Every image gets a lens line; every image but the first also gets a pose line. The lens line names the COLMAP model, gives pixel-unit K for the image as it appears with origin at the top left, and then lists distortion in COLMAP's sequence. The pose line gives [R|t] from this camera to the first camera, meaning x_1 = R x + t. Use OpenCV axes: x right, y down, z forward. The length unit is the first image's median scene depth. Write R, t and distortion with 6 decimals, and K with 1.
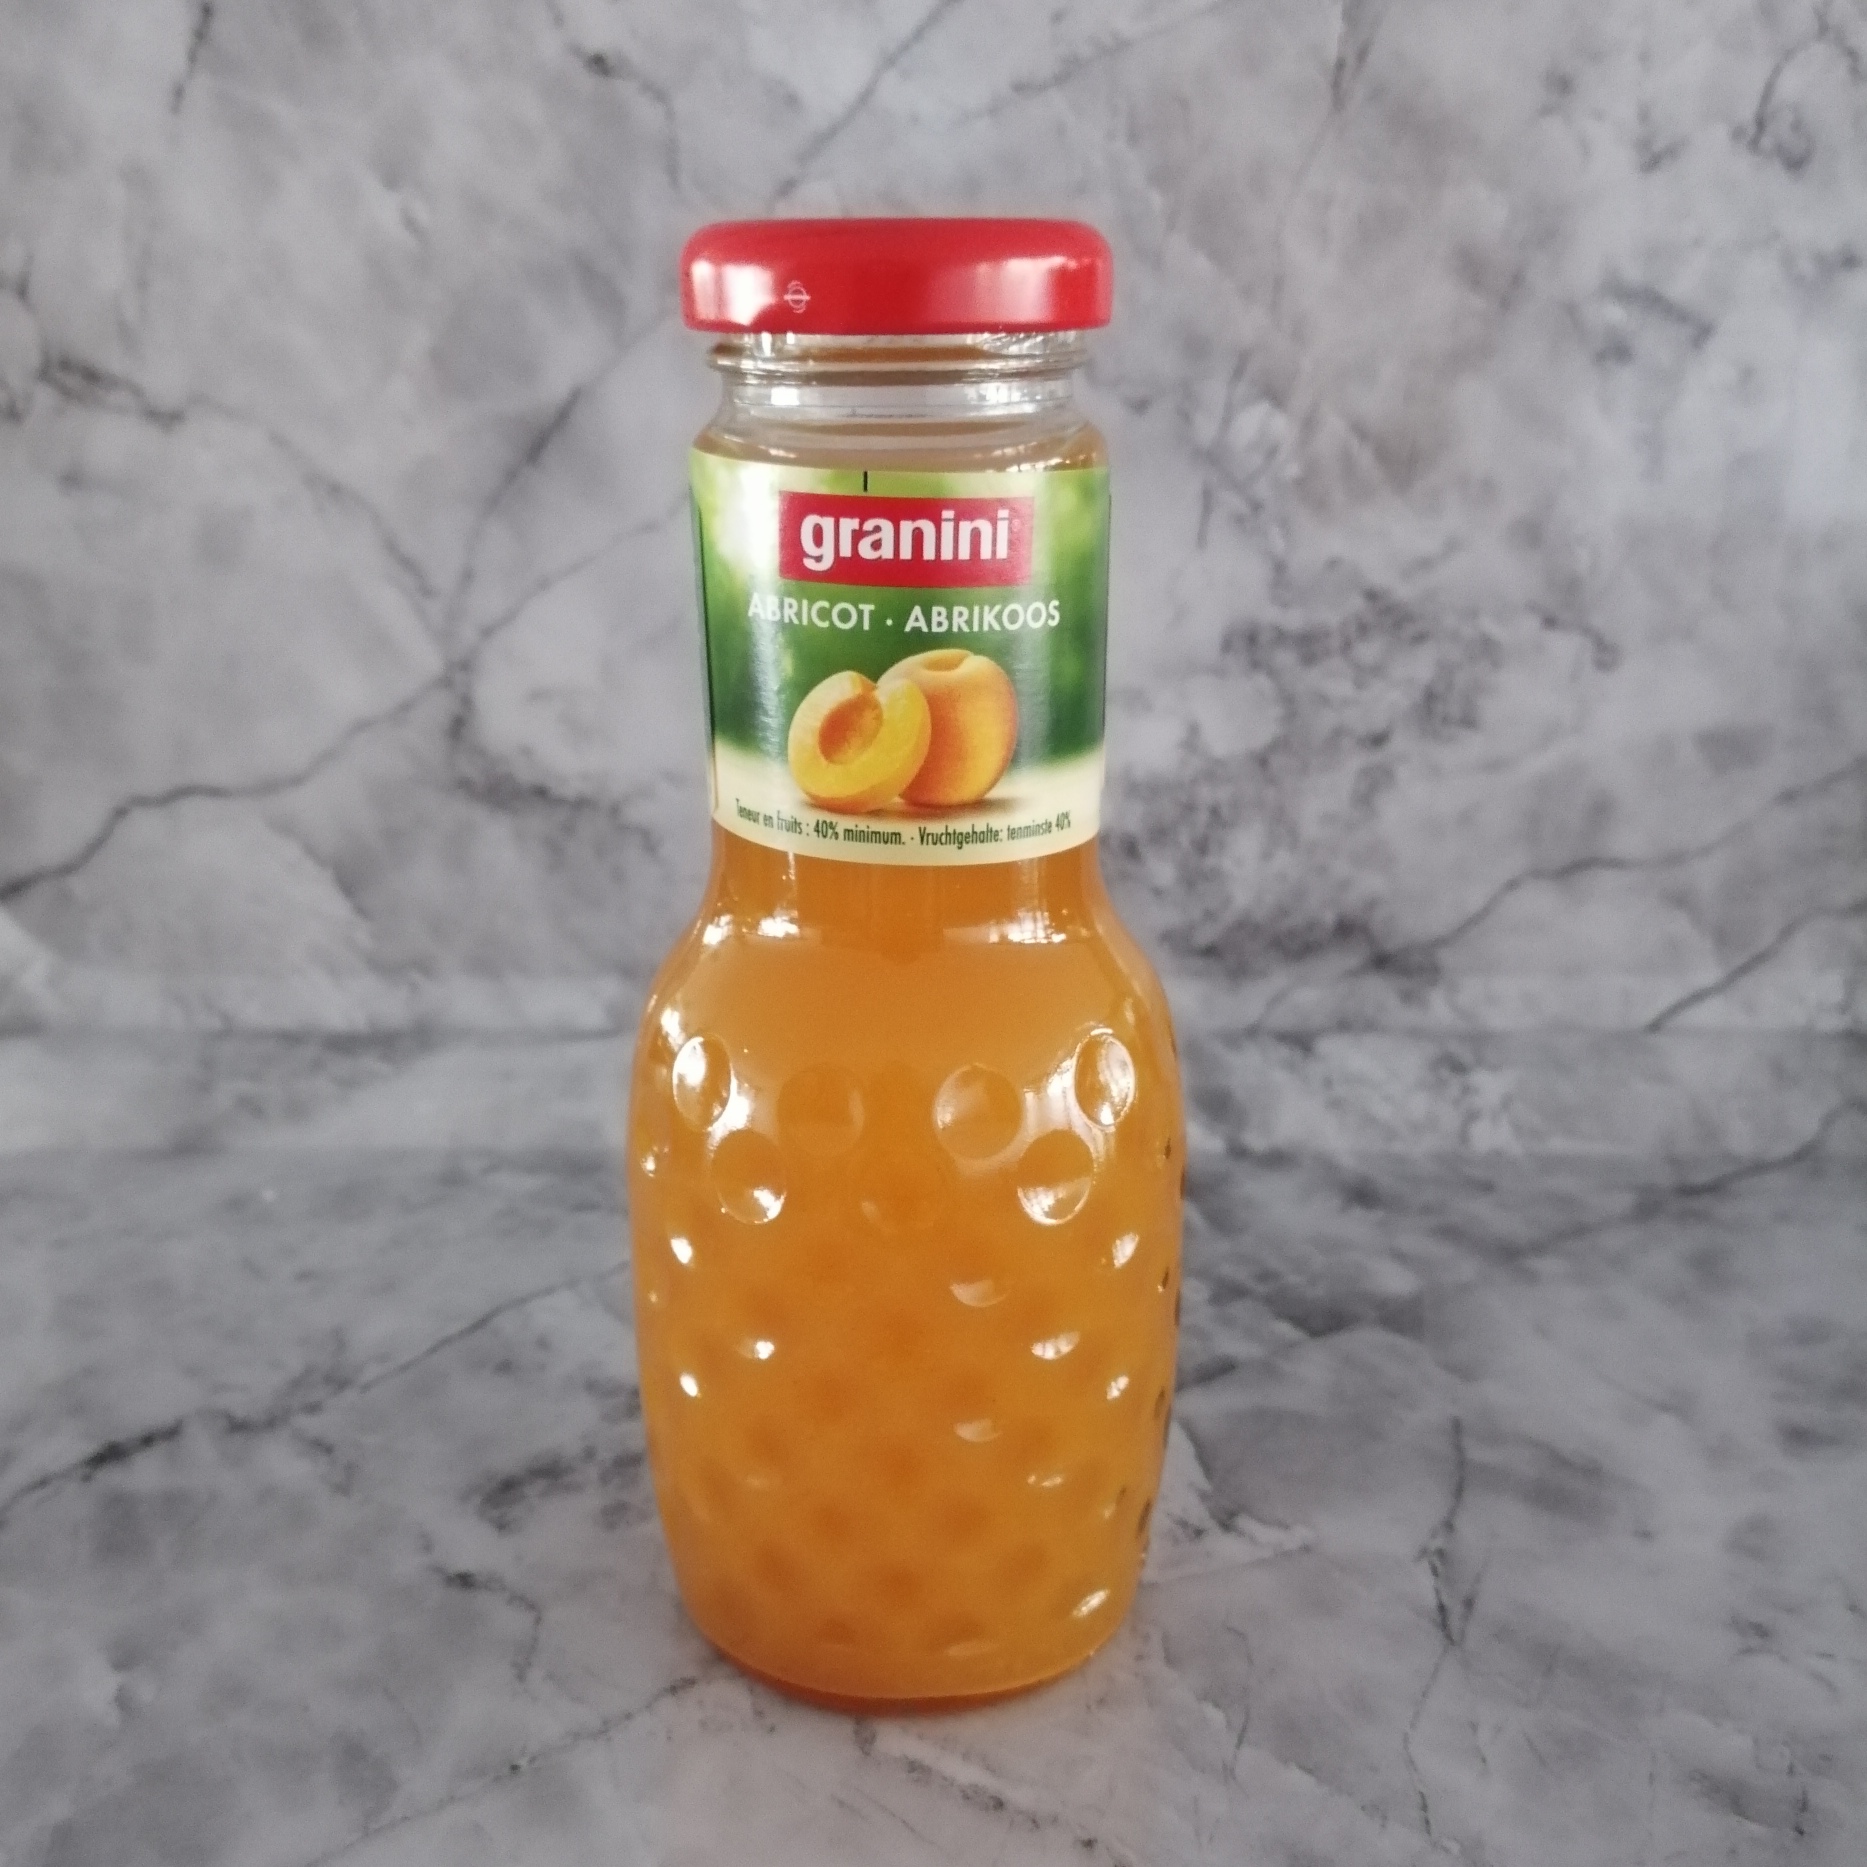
lens RADIAL K [[1966.1, 0, 924.1], [0, 1966.1, 1035.2], [0, 0, 1]] dist [0.113209, -0.245522]
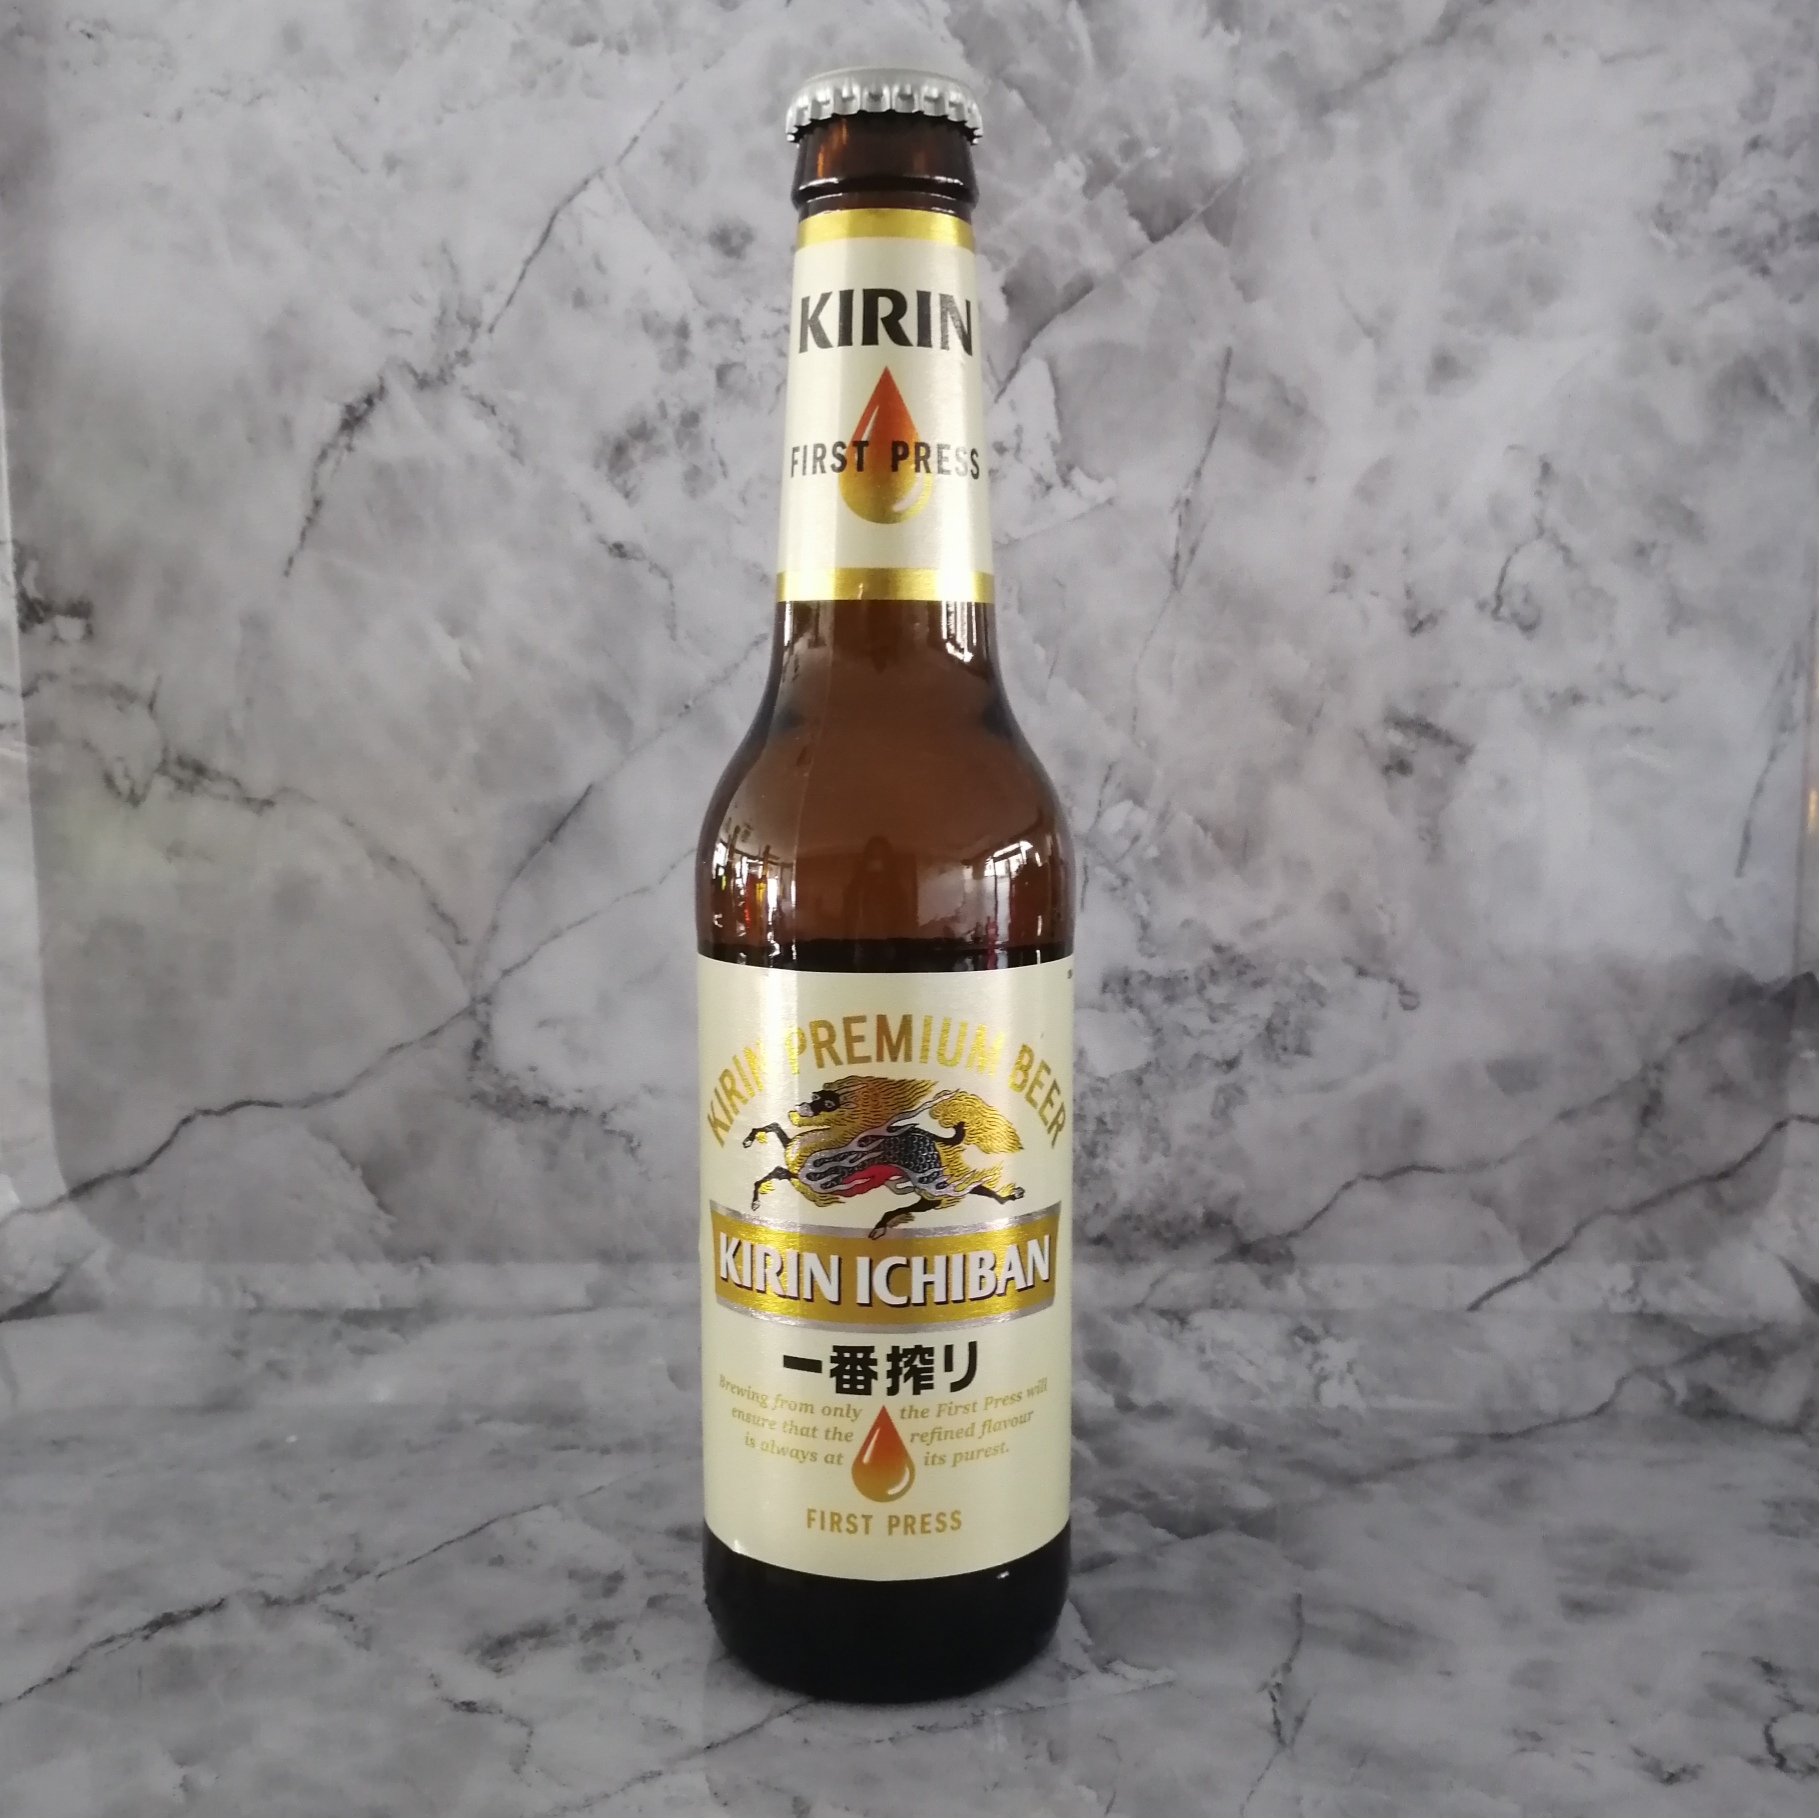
lens RADIAL K [[1880.5, 0, 909.7], [0, 1880.5, 992.8], [0, 0, 1]] dist [0.132725, -0.272114]
pose [[0.999719, 0.007771, 0.022392, 0.004081], [-0.002474, 0.973770, -0.227519, 0.081269], [-0.023573, 0.227400, 0.973516, -0.157891]]
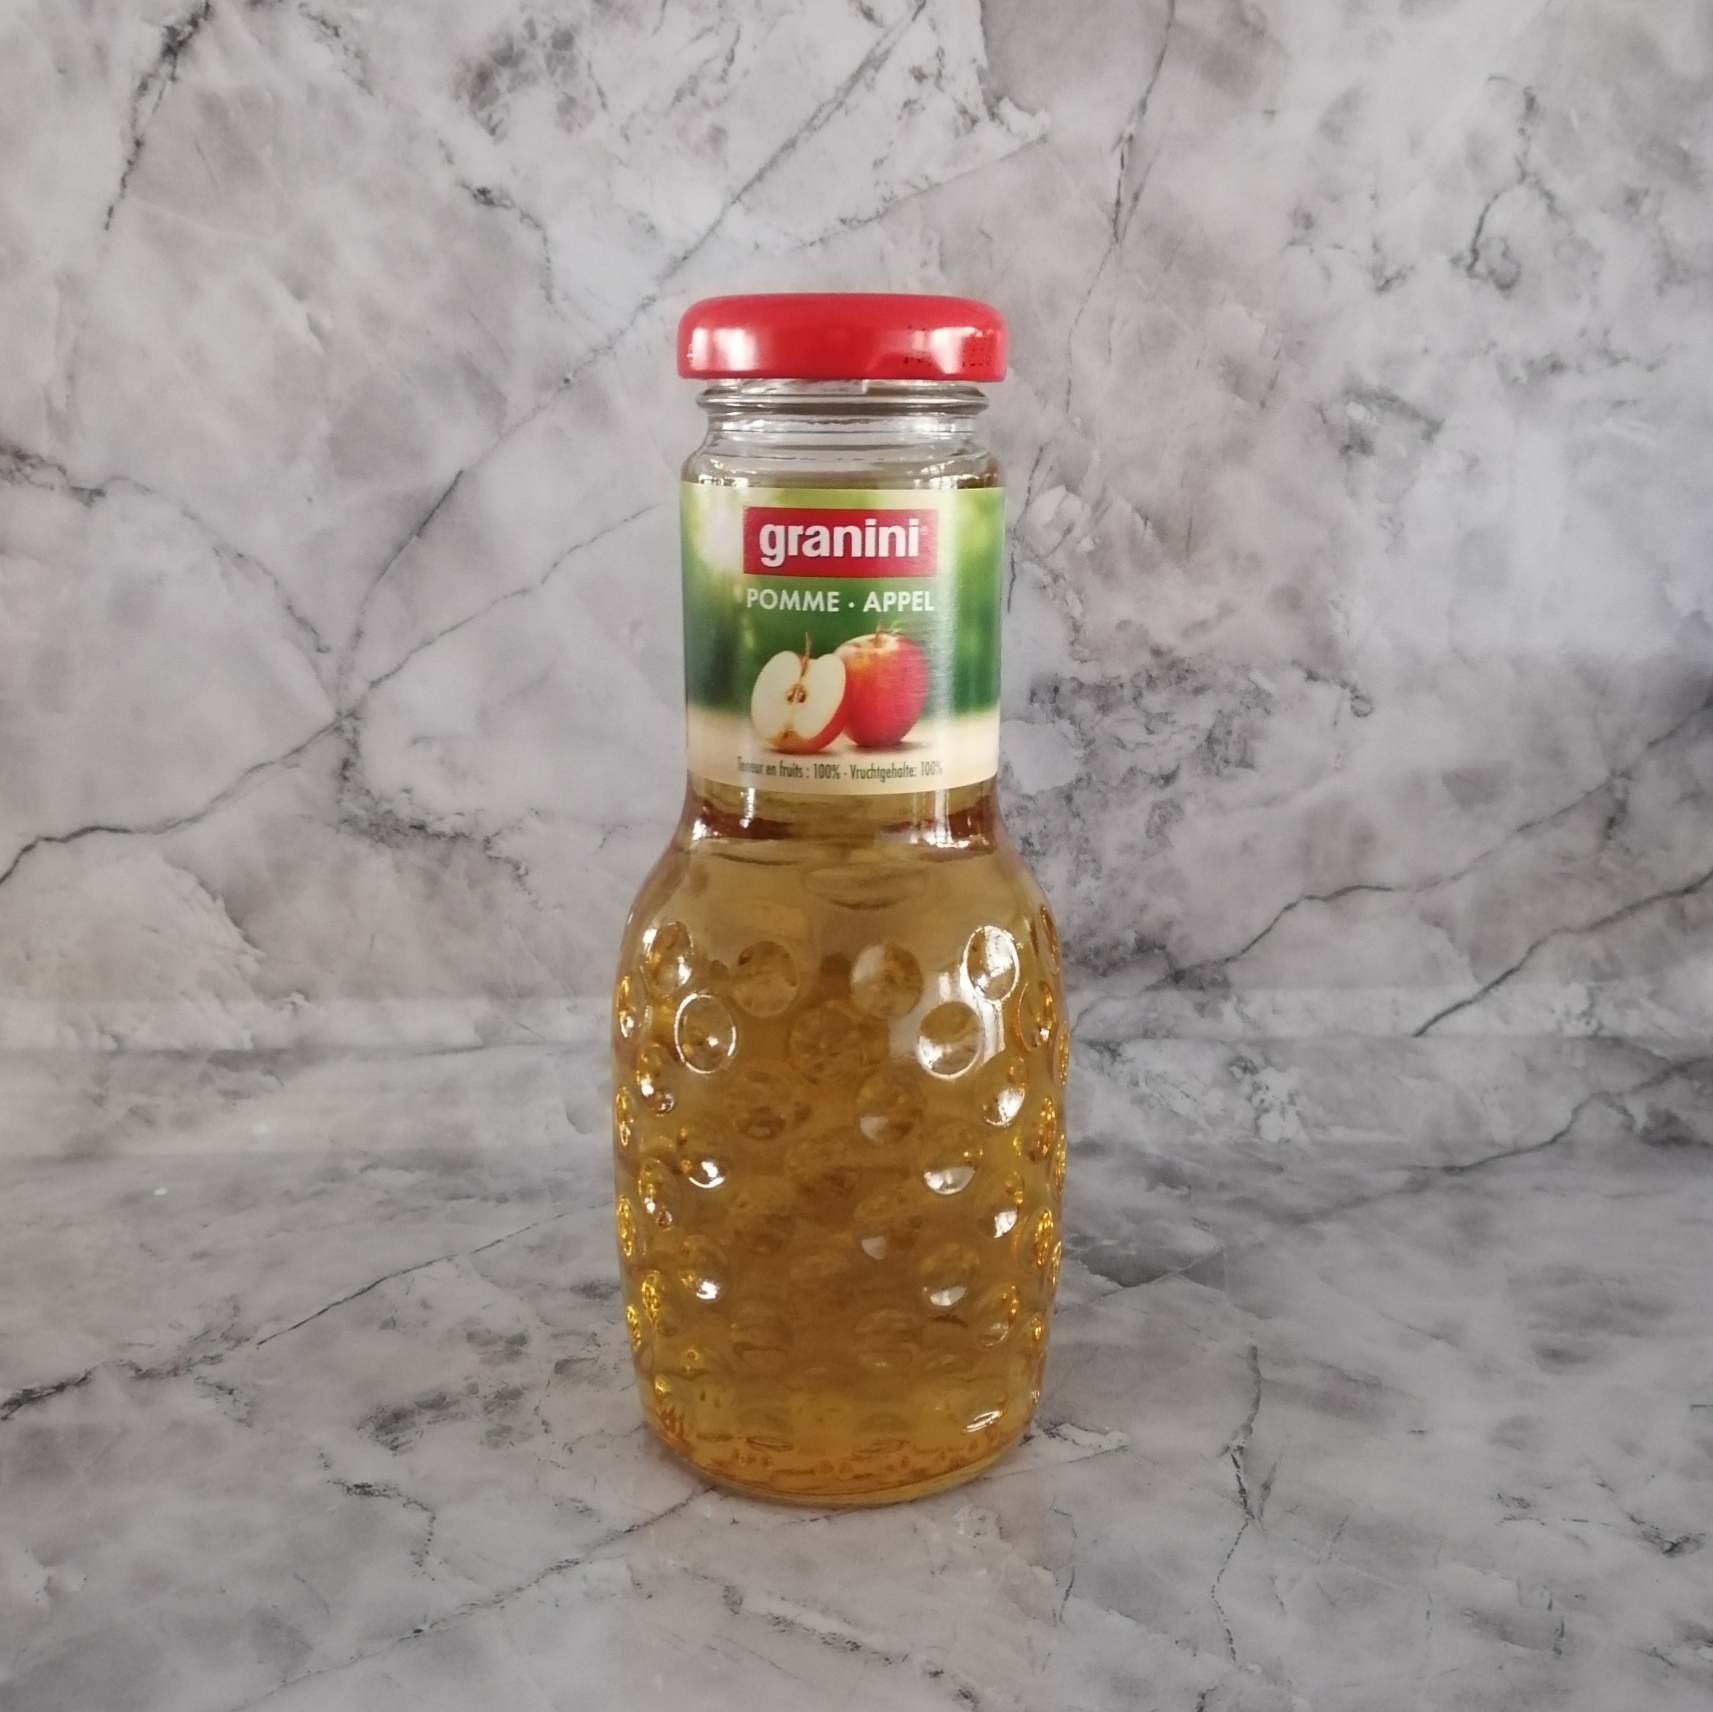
lens RADIAL K [[1905.6, 0, 842.0], [0, 1905.6, 920.8], [0, 0, 1]] dist [0.142376, -0.292808]
pose [[0.998791, -0.005809, 0.048818, -0.012136], [0.011477, 0.993108, -0.116642, 0.062735], [-0.047804, 0.117061, 0.991974, -0.076167]]
